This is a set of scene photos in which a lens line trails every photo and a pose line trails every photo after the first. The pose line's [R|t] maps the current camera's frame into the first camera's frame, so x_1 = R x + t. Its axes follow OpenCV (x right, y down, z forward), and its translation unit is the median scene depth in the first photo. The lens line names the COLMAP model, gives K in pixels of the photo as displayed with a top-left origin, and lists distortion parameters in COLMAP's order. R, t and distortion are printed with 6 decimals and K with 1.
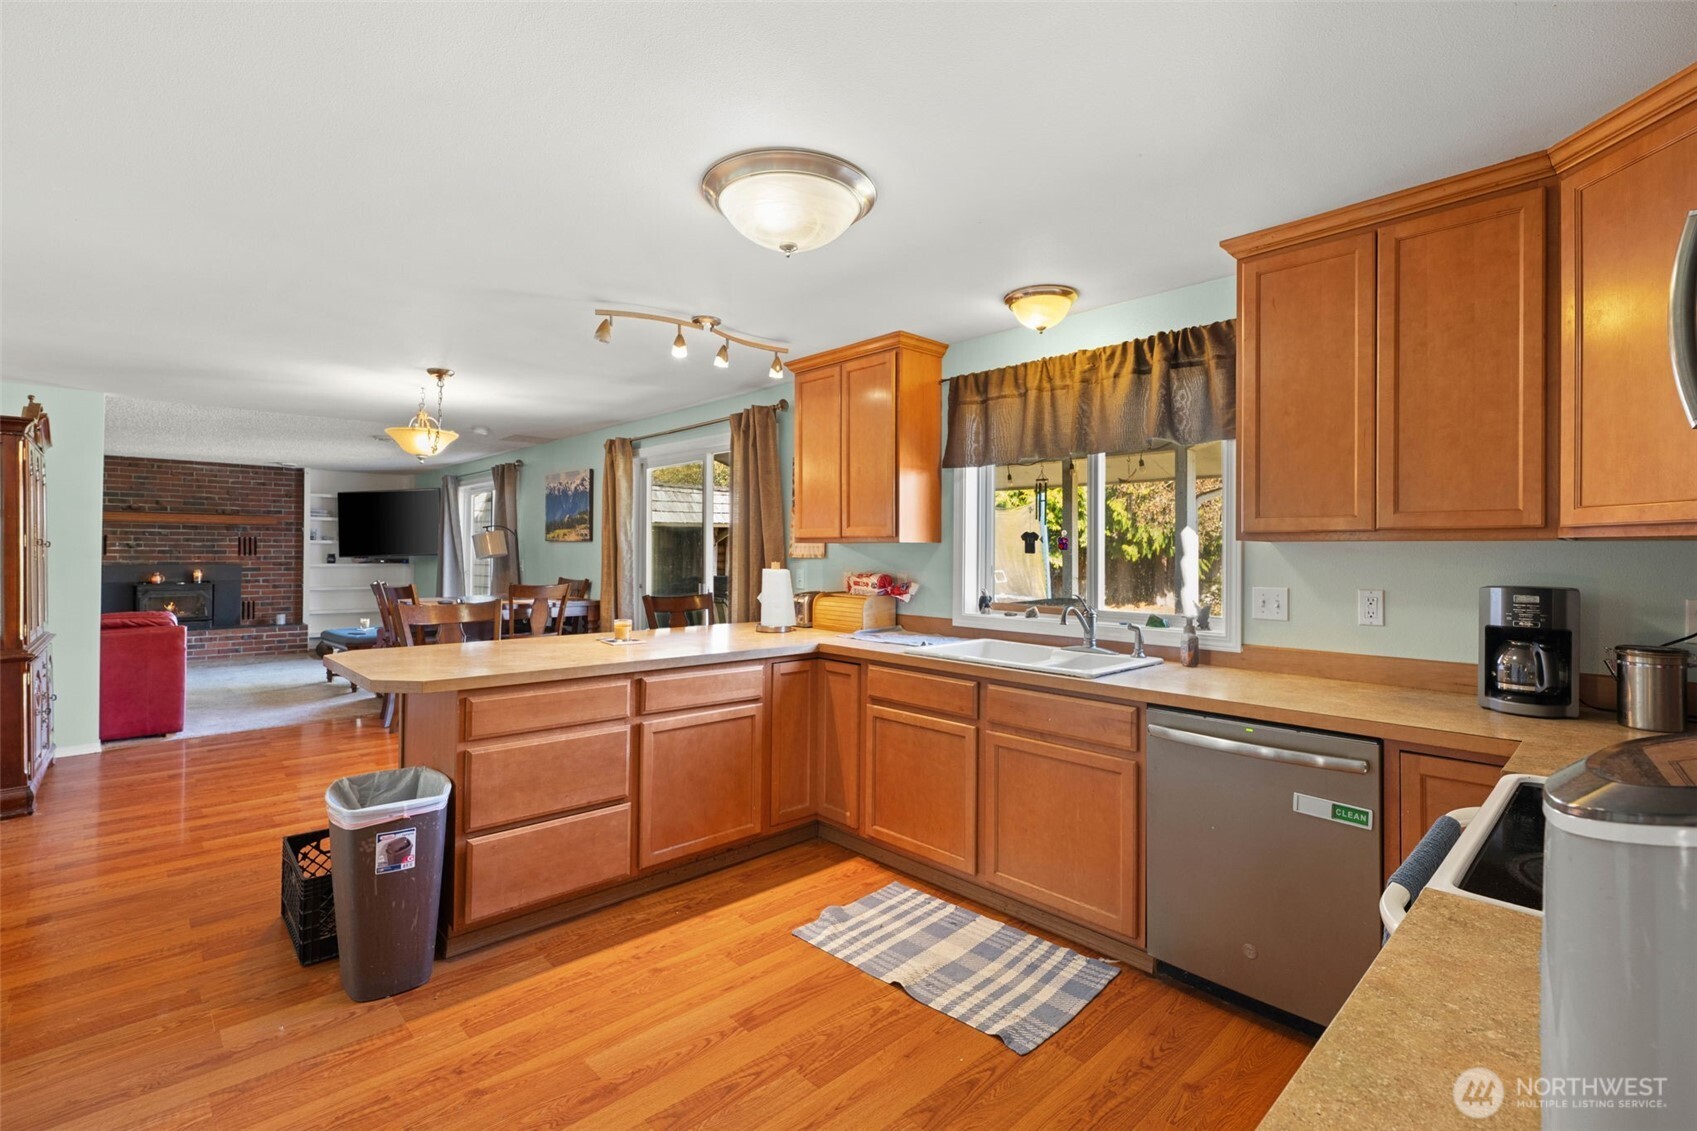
lens RADIAL K [[761.3, 0, 840.6], [0, 761.3, 544.5], [0, 0, 1]] dist [-0.002638, 0.000872]
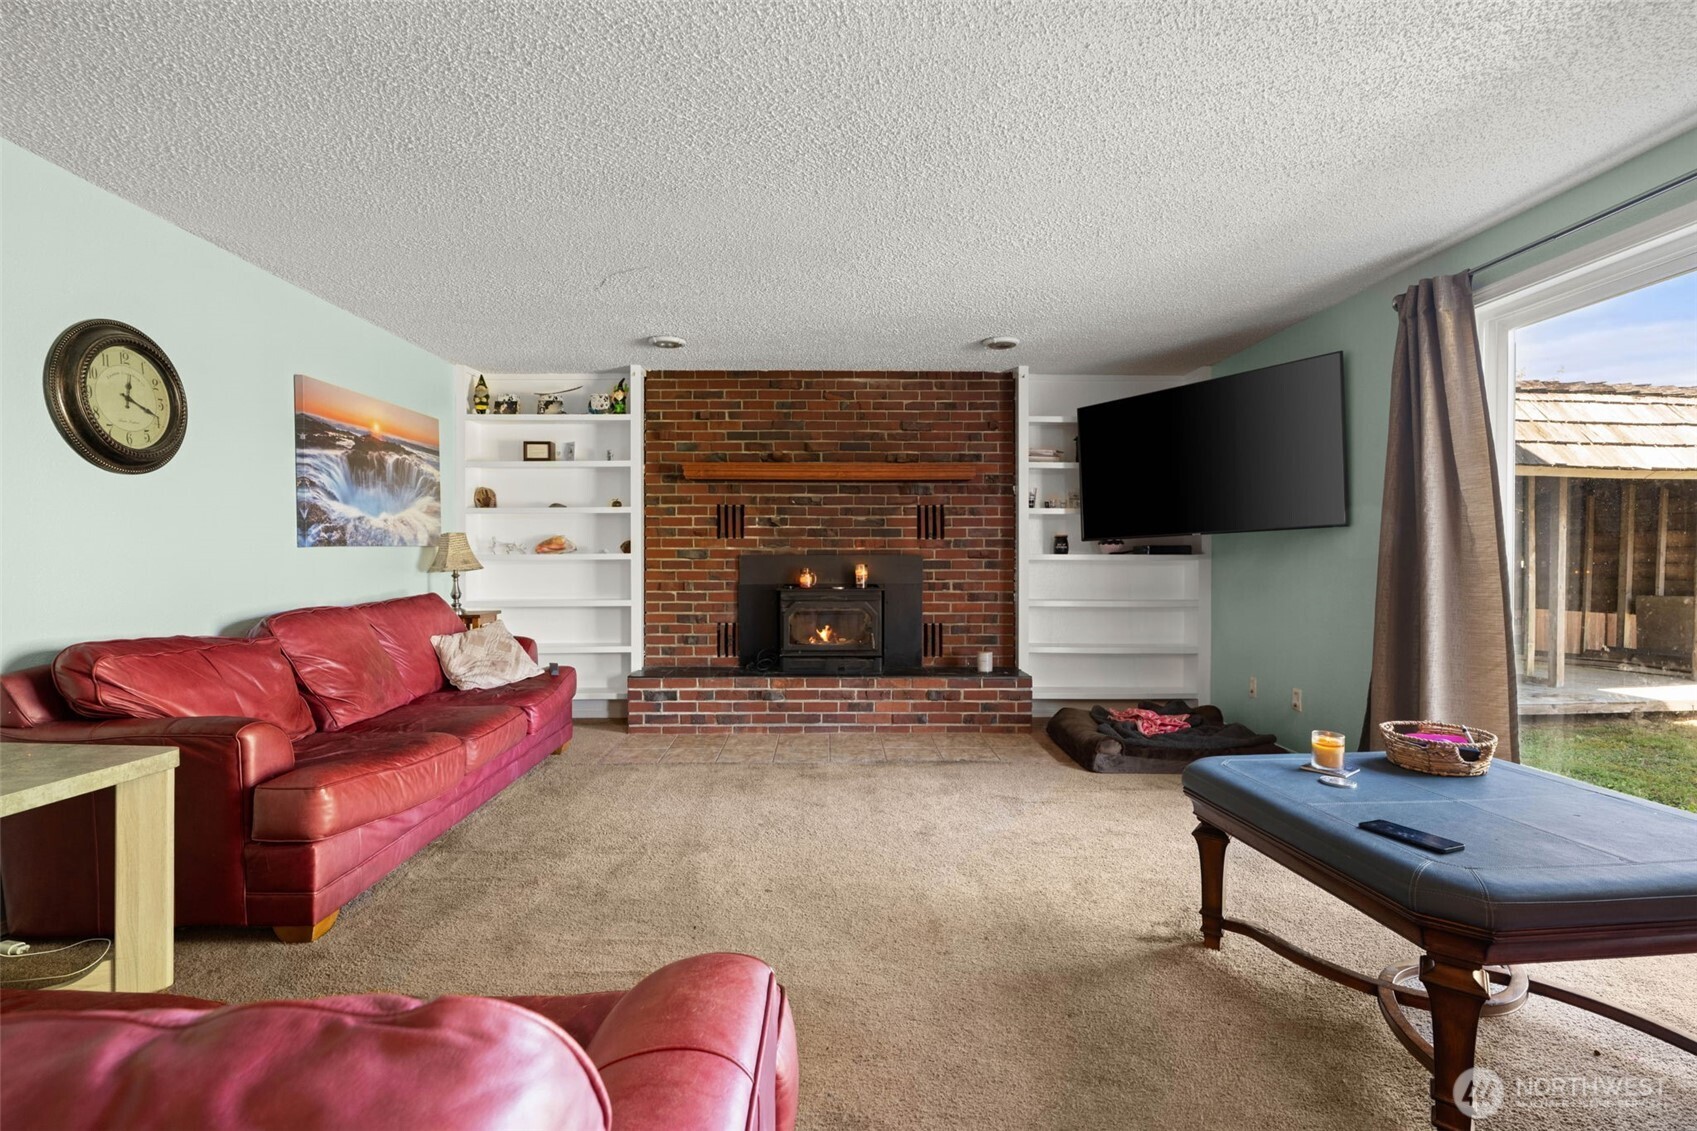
lens RADIAL K [[761.3, 0, 835.7], [0, 761.3, 560.3], [0, 0, 1]] dist [-0.002638, 0.000872]
pose [[0.737923, -0.004107, -0.674873, -1.179703], [0.009970, 0.999939, 0.004816, 0.067541], [0.674812, -0.010283, 0.737918, 1.407422]]
